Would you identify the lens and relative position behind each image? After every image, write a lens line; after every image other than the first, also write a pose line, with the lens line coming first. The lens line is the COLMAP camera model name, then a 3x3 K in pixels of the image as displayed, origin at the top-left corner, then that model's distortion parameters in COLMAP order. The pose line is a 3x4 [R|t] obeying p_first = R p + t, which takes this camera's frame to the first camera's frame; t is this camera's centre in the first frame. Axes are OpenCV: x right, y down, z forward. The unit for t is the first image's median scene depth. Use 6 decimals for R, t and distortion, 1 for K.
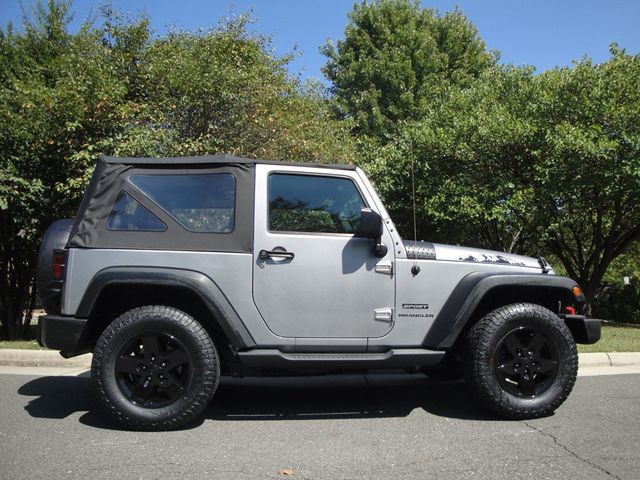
lens RADIAL K [[532.4, 0, 321.3], [0, 532.4, 246.1], [0, 0, 1]] dist [-0.136938, 0.092593]
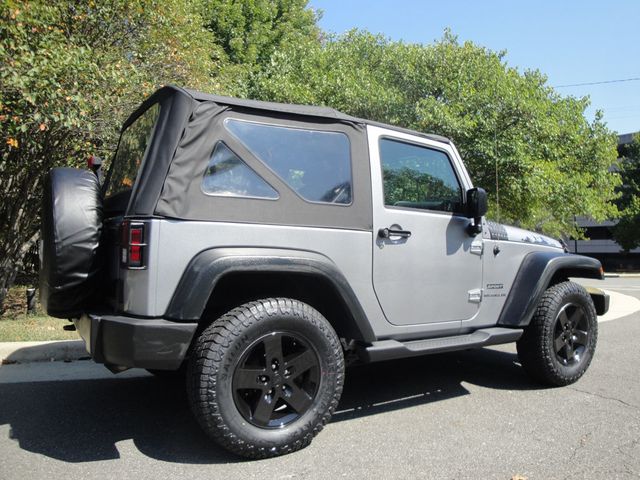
lens RADIAL K [[532.4, 0, 329.3], [0, 532.4, 250.8], [0, 0, 1]] dist [-0.136938, 0.092593]
pose [[0.889157, 0.006586, 0.457555, -0.571029], [-0.054406, 0.994326, 0.091413, -0.029204], [-0.454356, -0.106175, 0.884470, 0.265631]]
